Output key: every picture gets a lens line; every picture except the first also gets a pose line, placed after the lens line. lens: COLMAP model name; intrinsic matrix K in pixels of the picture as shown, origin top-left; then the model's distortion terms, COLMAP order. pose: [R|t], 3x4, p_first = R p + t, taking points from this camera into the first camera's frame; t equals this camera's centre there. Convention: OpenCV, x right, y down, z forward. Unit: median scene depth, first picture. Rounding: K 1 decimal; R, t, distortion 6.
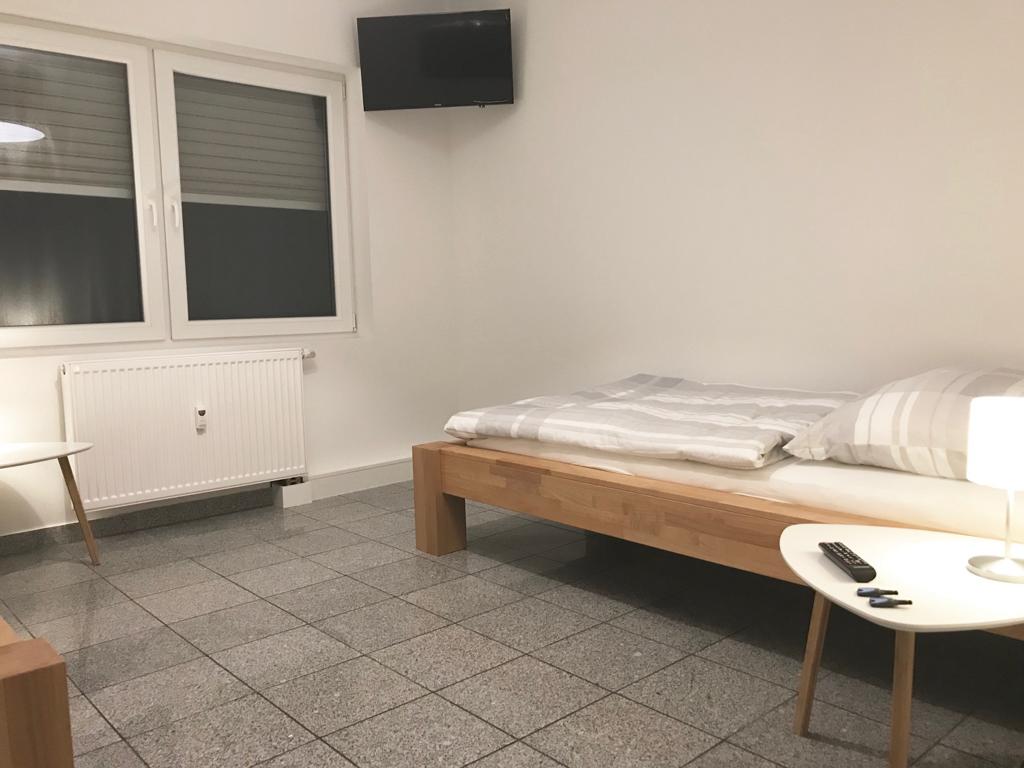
lens RADIAL K [[855.6, 0, 512.0], [0, 855.6, 384.0], [0, 0, 1]] dist [0.053018, -0.056234]
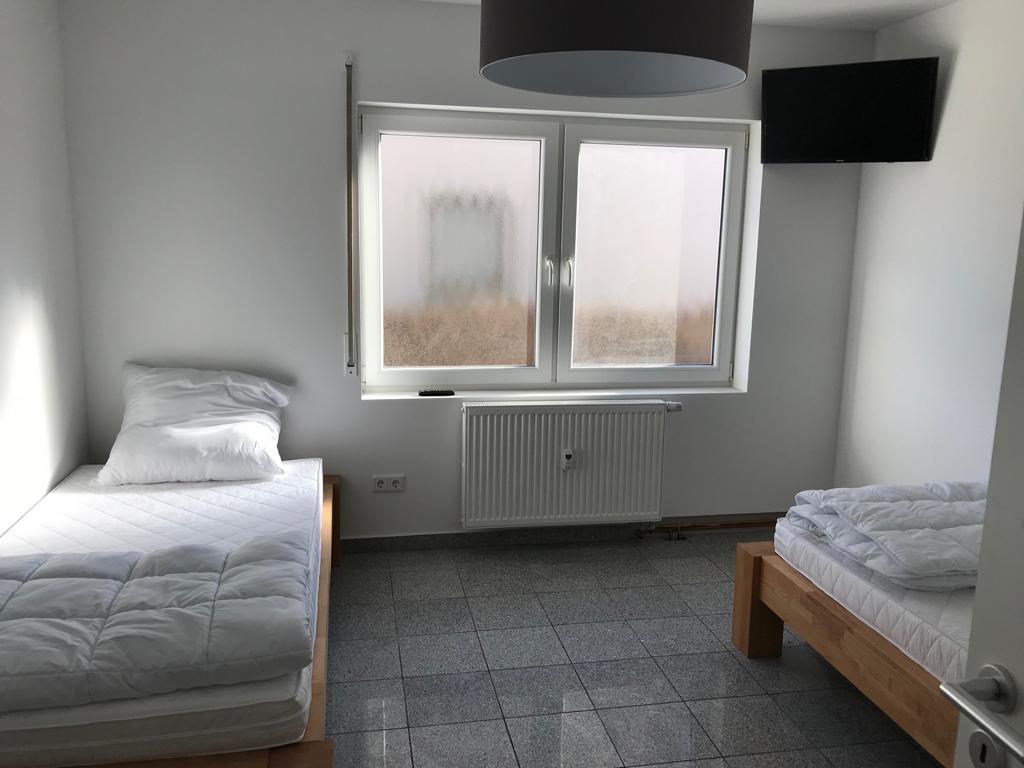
lens RADIAL K [[855.6, 0, 512.0], [0, 855.6, 384.0], [0, 0, 1]] dist [0.053018, -0.056234]
pose [[0.857320, 0.130227, -0.498040, 0.136489], [-0.089471, 0.990443, 0.104966, -0.196429], [0.506949, -0.045429, 0.860778, 0.011065]]
